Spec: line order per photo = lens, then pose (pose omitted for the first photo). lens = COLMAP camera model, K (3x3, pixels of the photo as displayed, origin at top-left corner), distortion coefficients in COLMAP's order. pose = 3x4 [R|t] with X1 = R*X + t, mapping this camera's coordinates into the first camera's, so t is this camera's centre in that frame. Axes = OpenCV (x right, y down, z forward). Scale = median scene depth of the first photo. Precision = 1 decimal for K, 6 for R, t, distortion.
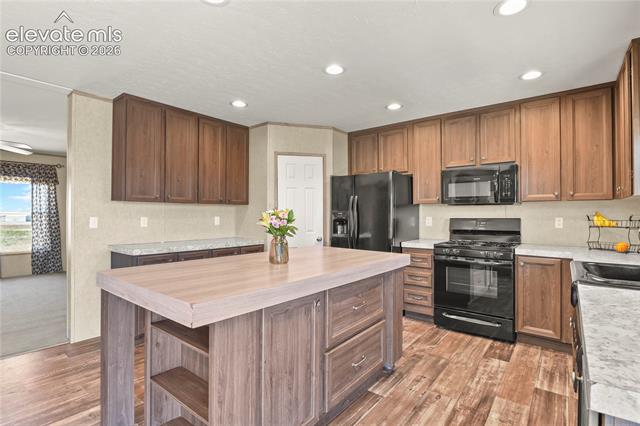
lens RADIAL K [[310.4, 0, 322.2], [0, 310.4, 213.2], [0, 0, 1]] dist [-0.017021, 0.000757]
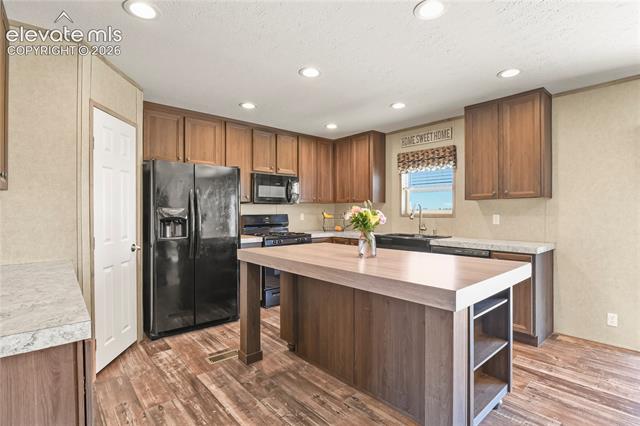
lens RADIAL K [[310.4, 0, 322.2], [0, 310.4, 213.2], [0, 0, 1]] dist [-0.017021, 0.000757]
pose [[0.176685, -0.003447, 0.984261, -0.435659], [-0.000779, 0.999993, 0.003641, 0.003511], [-0.984267, -0.001410, 0.176681, 0.344010]]
